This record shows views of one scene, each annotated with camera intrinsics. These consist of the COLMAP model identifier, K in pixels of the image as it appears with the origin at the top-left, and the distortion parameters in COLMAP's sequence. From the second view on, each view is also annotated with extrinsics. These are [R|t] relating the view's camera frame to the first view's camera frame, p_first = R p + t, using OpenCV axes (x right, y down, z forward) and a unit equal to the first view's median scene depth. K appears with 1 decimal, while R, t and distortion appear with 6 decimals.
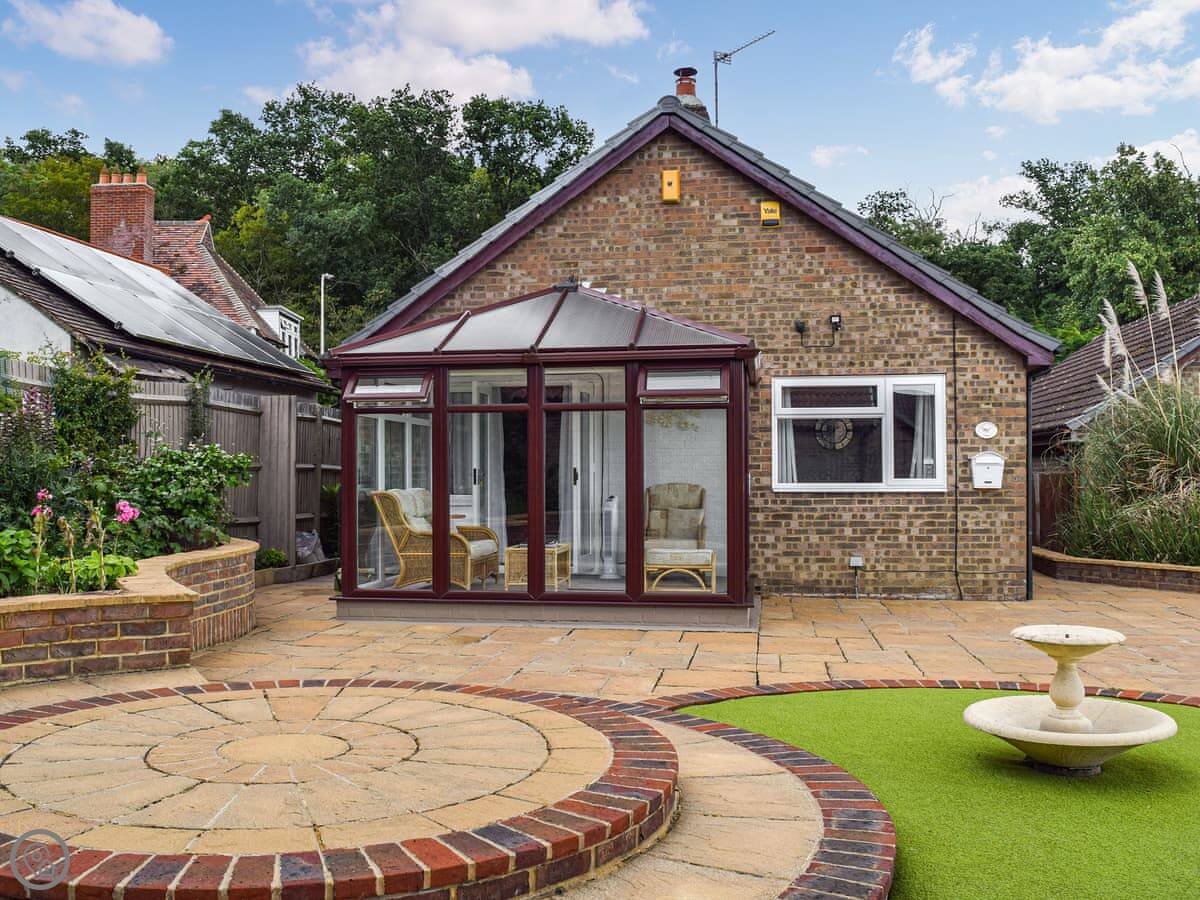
lens RADIAL K [[1081.0, 0, 605.2], [0, 1081.0, 448.6], [0, 0, 1]] dist [-0.097222, 0.030782]
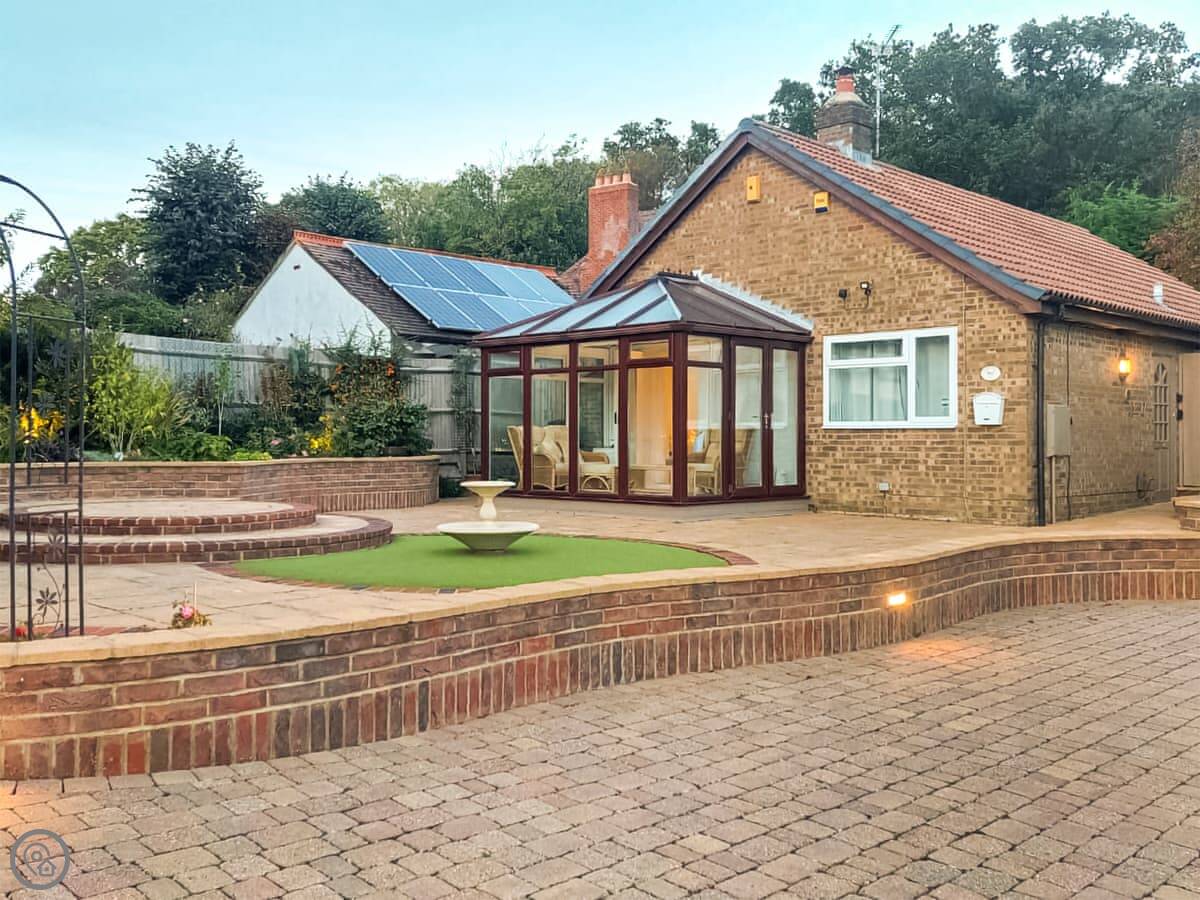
lens RADIAL K [[1203.0, 0, 609.9], [0, 1203.0, 413.2], [0, 0, 1]] dist [-0.009351, 0.000000]
pose [[0.814833, -0.010990, -0.579591, 0.756192], [0.013884, 0.999903, 0.000560, 0.018422], [0.579529, -0.008504, 0.814907, -0.265566]]
